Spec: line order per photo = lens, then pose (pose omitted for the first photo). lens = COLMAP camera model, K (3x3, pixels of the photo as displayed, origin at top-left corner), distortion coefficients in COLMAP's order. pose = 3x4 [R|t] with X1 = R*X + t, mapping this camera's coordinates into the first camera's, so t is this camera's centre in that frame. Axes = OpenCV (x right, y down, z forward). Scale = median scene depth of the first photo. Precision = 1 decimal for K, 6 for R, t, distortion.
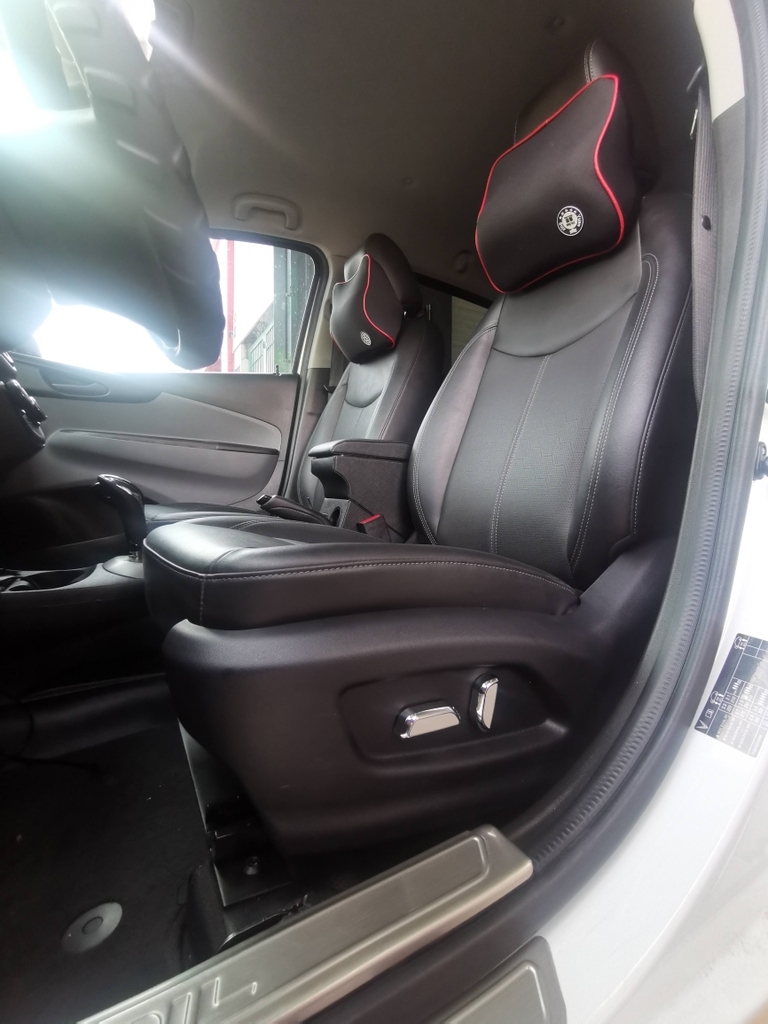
lens RADIAL K [[468.3, 0, 374.9], [0, 468.3, 506.5], [0, 0, 1]] dist [-0.001375, 0.003343]
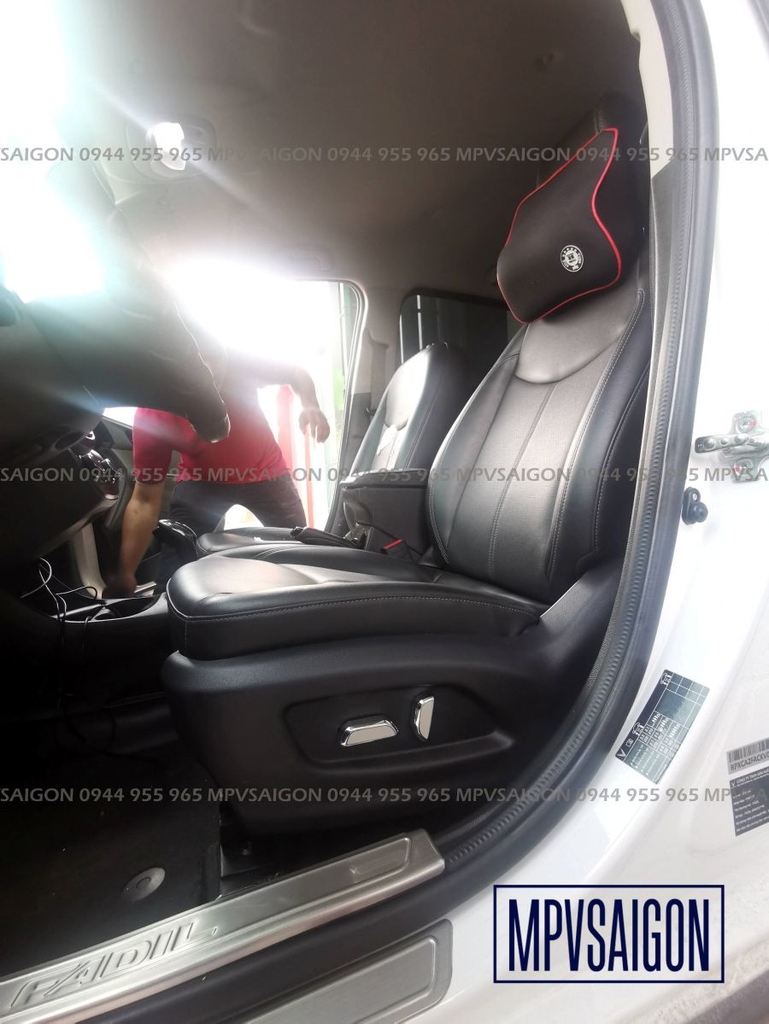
lens RADIAL K [[468.3, 0, 377.3], [0, 468.3, 504.7], [0, 0, 1]] dist [-0.001375, 0.003343]
pose [[0.984684, -0.048134, -0.167575, 0.237437], [0.048968, 0.998800, 0.000848, -0.111178], [0.167333, -0.009041, 0.985859, -0.140984]]
